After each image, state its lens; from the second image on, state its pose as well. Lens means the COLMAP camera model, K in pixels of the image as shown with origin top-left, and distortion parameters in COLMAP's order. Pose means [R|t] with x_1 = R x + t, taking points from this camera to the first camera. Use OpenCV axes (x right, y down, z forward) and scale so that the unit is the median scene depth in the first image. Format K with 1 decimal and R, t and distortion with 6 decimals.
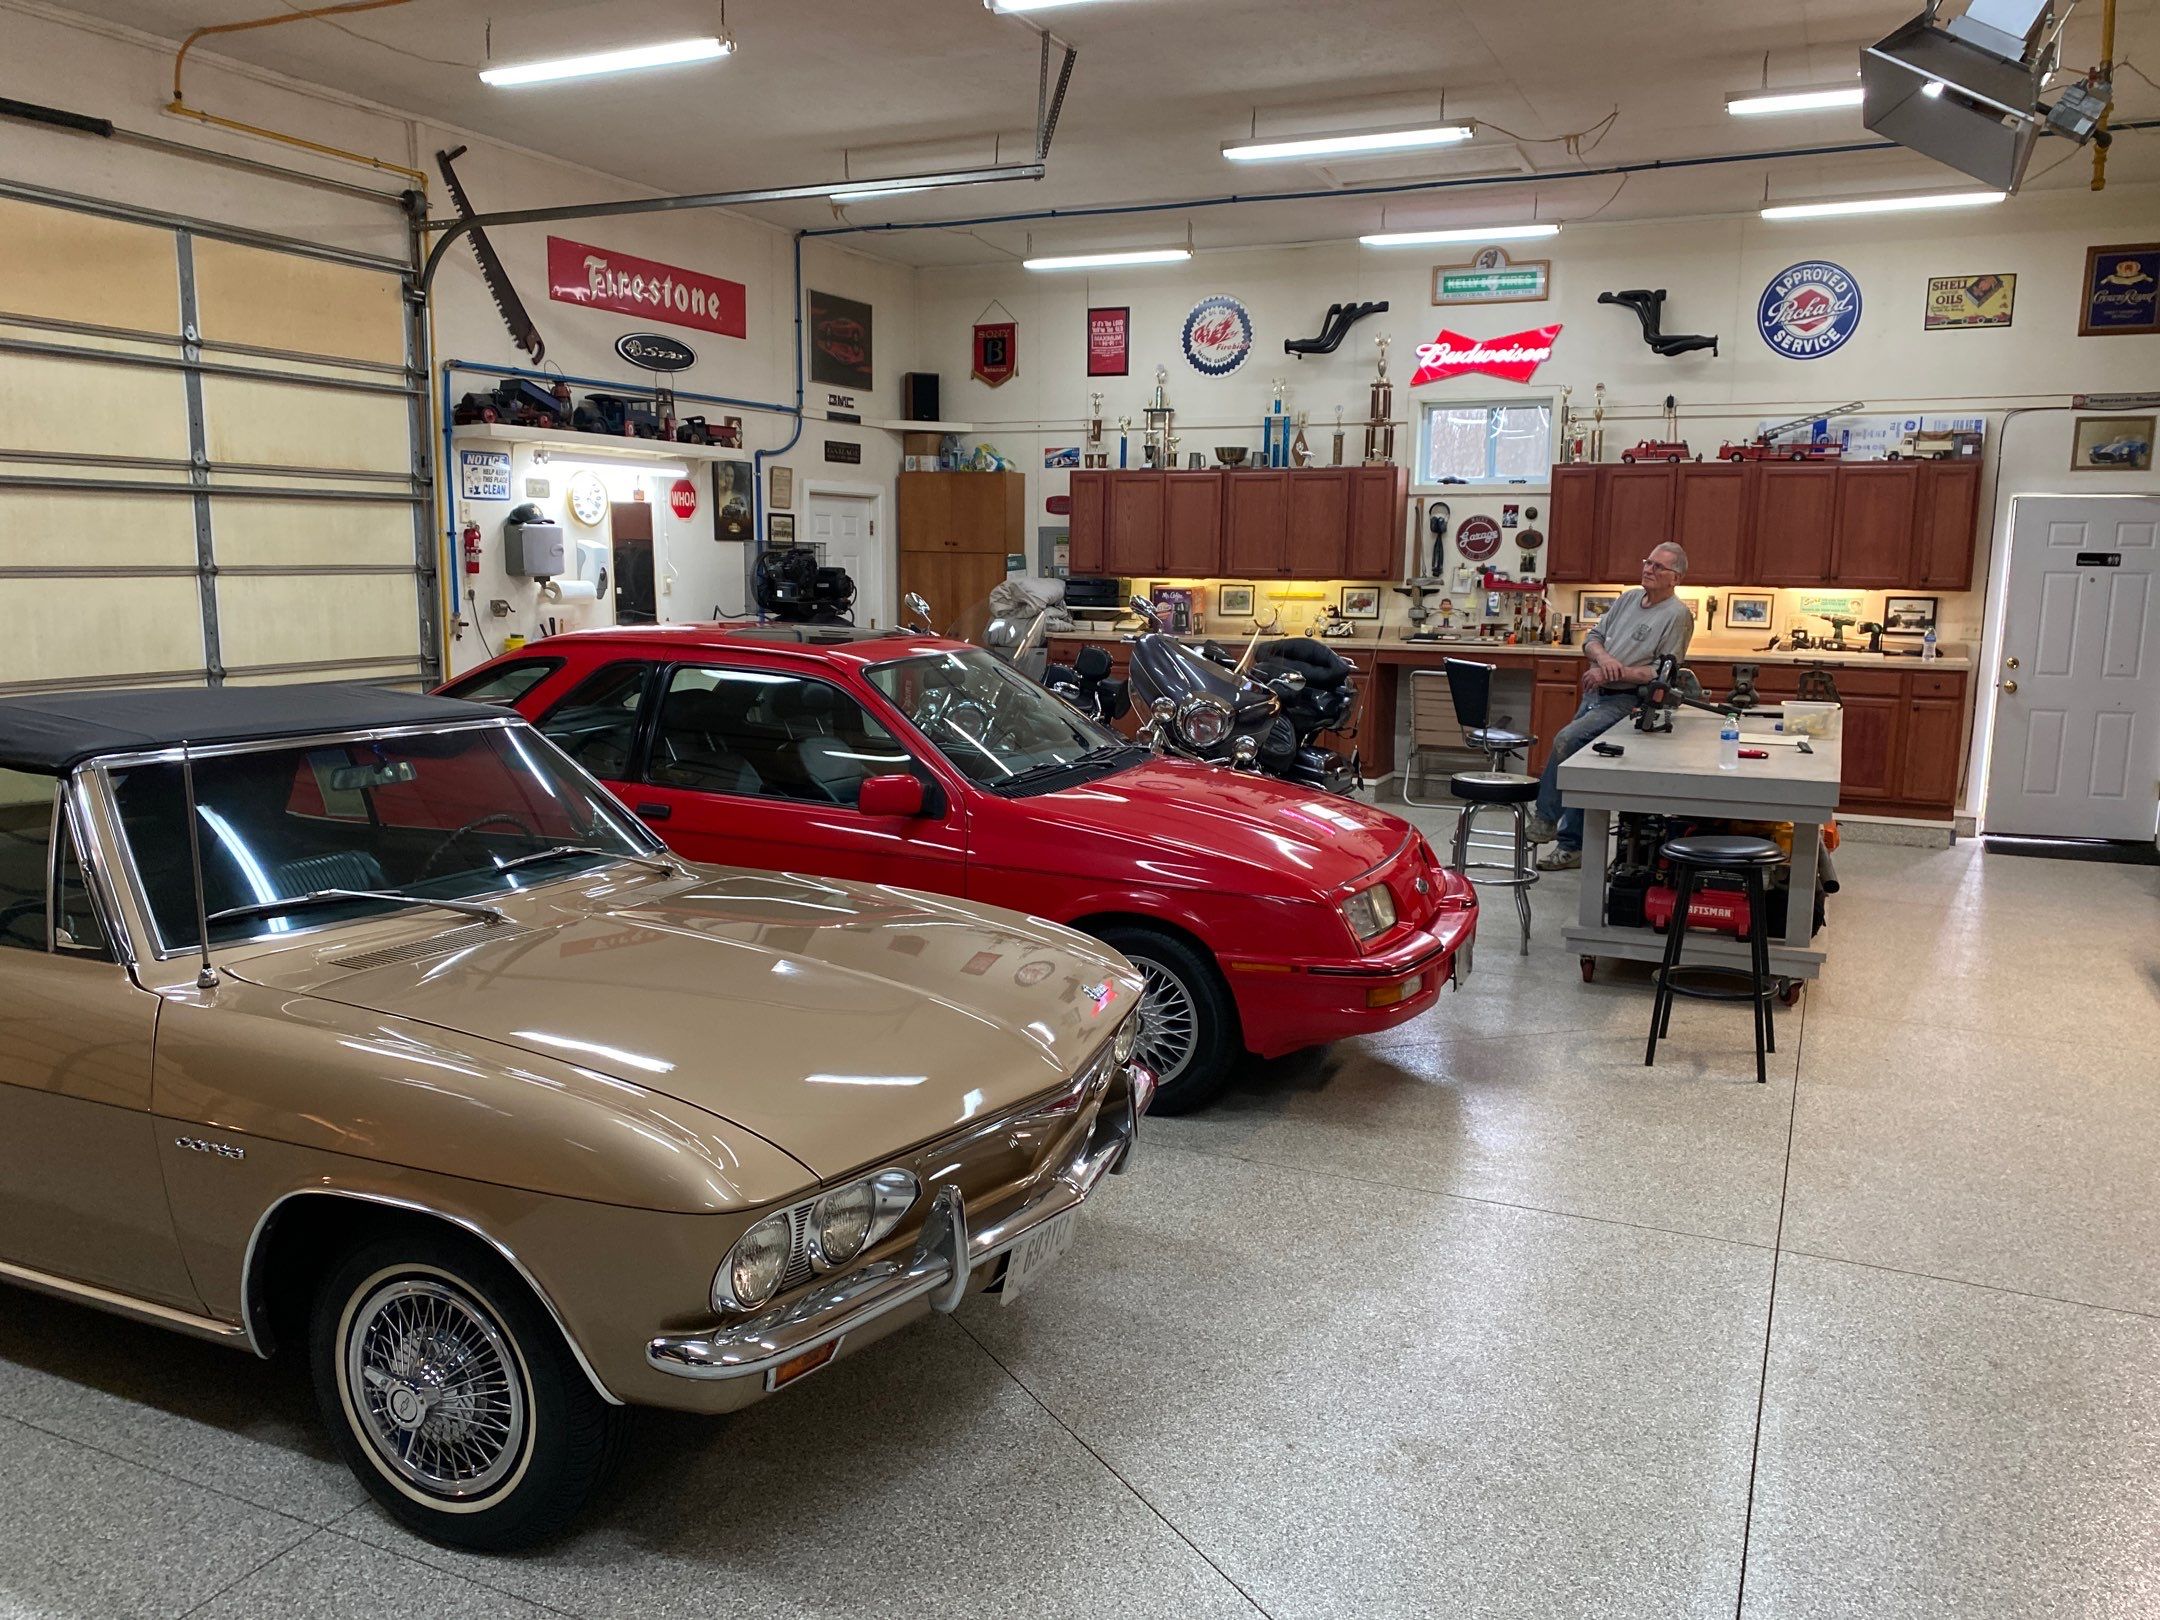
lens RADIAL K [[1598.5, 0, 1077.8], [0, 1598.5, 806.7], [0, 0, 1]] dist [-0.003385, -0.007609]
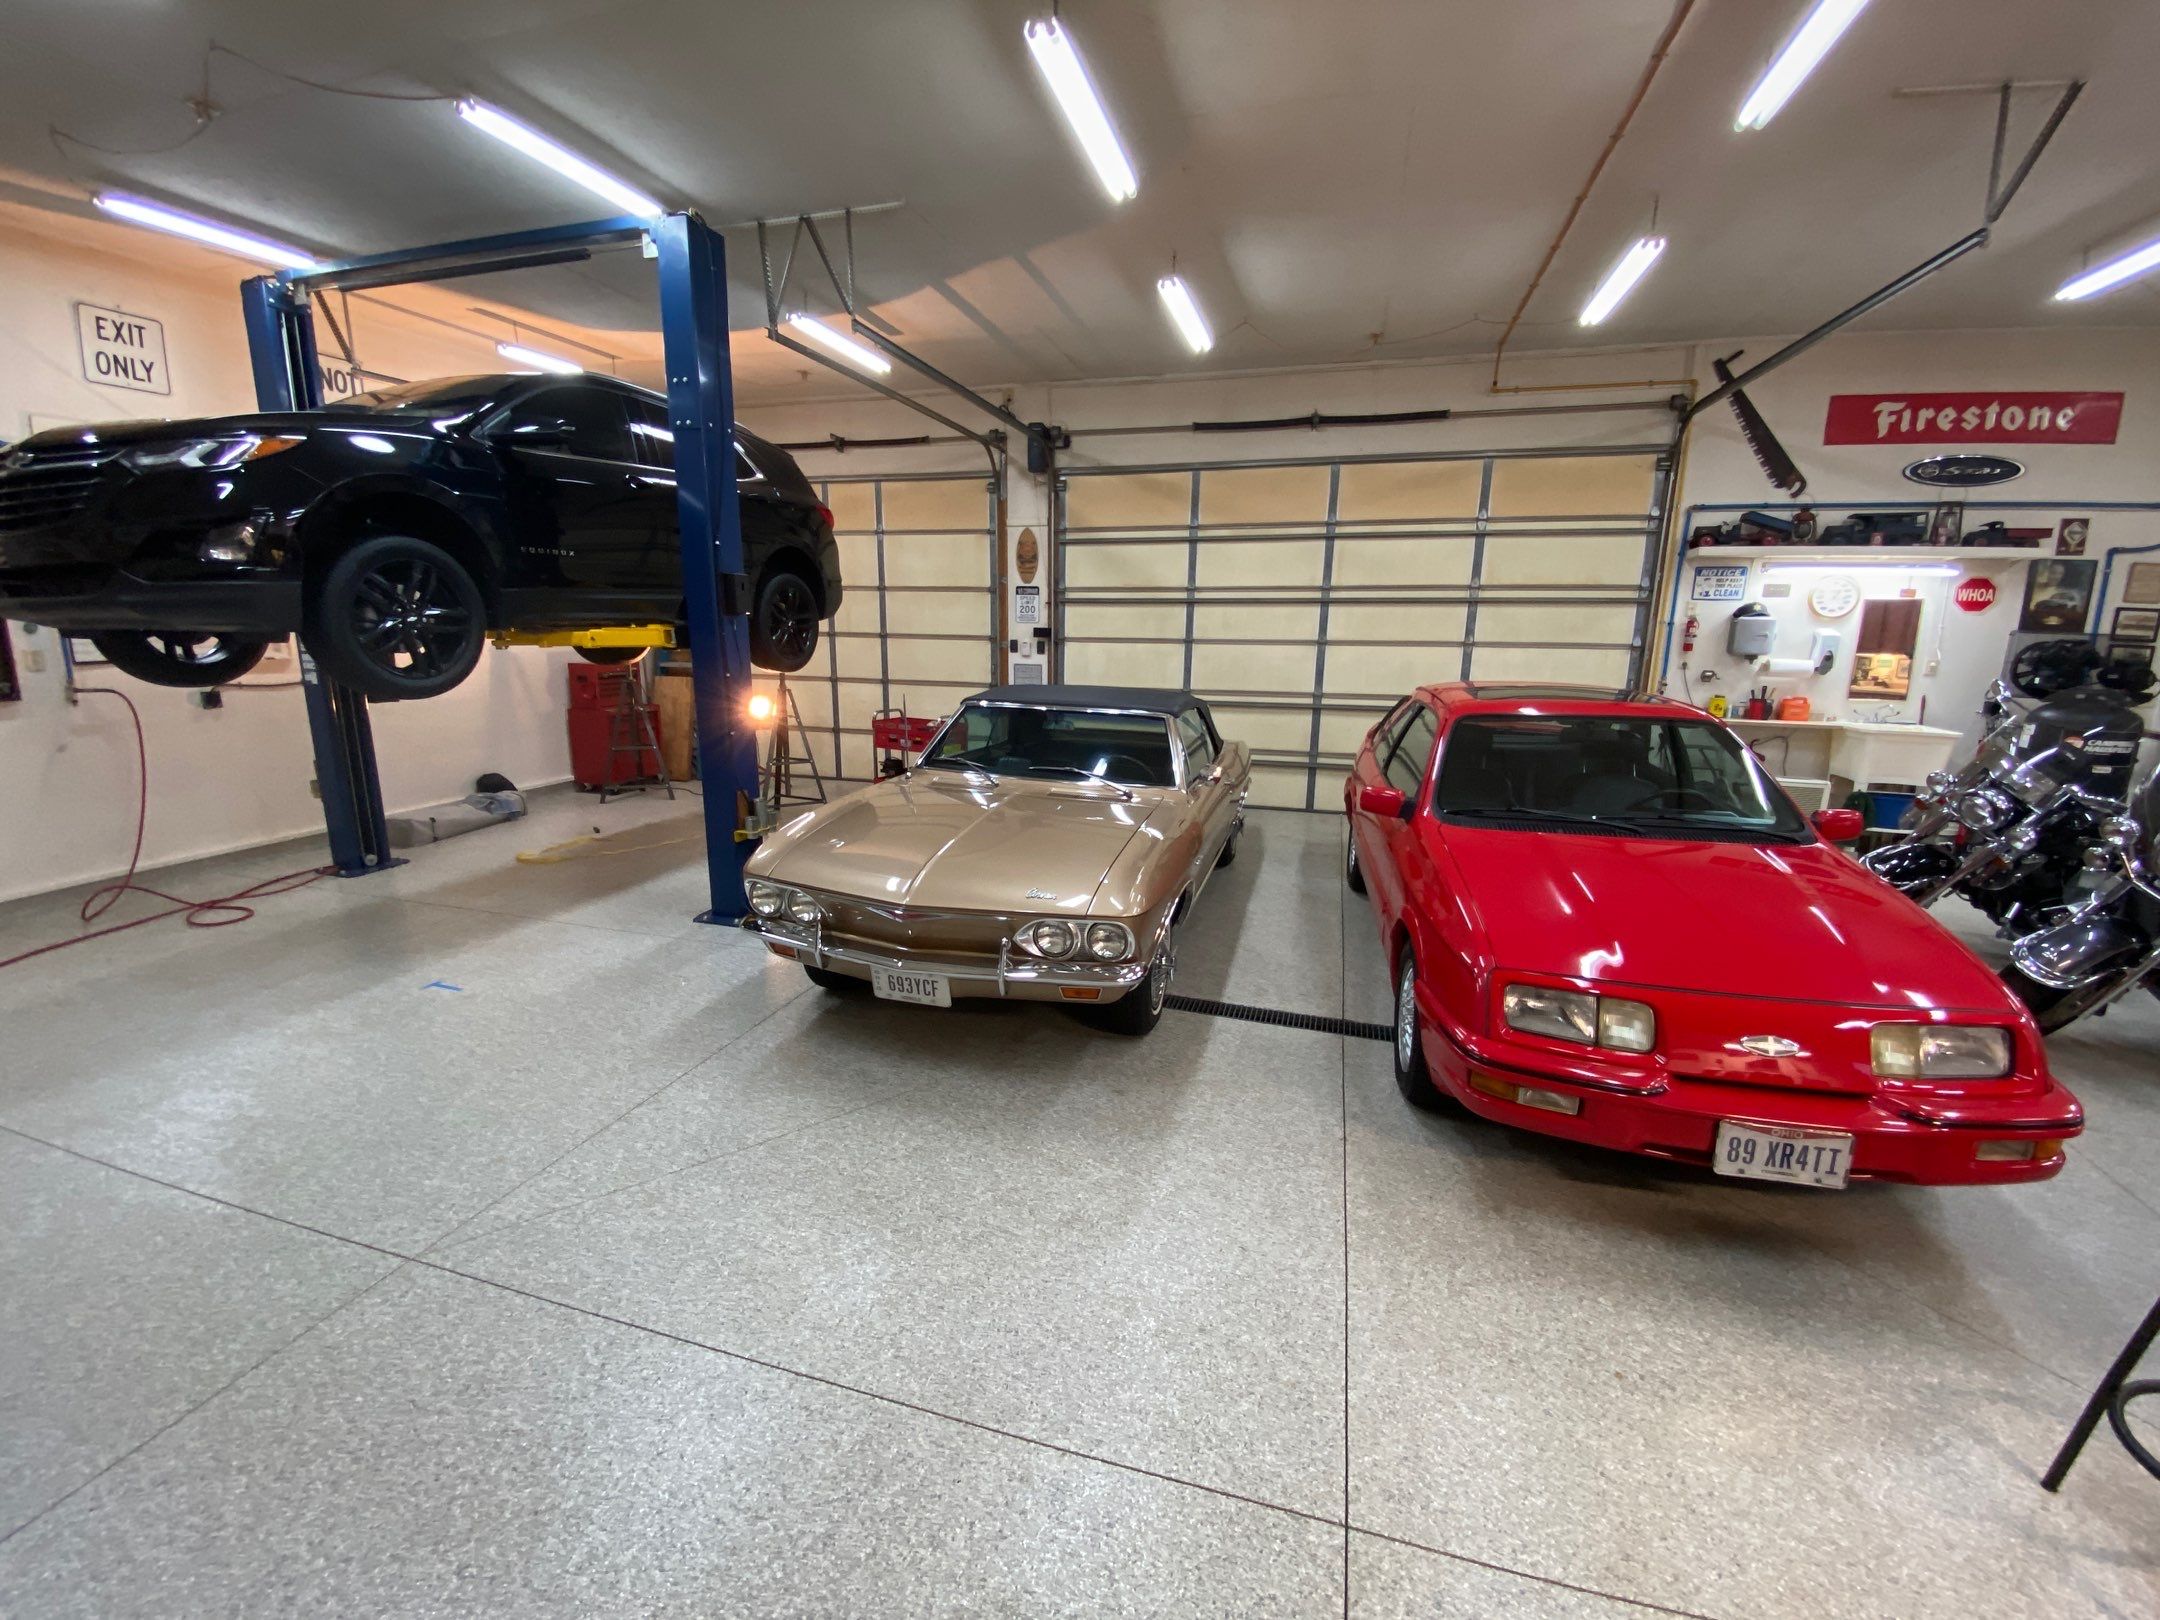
lens RADIAL K [[889.2, 0, 1073.9], [0, 889.2, 809.4], [0, 0, 1]] dist [-0.041392, -0.001507]
pose [[0.127327, 0.186170, -0.974232, 0.356105], [-0.157842, 0.973513, 0.165403, -0.049575], [0.979221, 0.132715, 0.153340, 0.358396]]
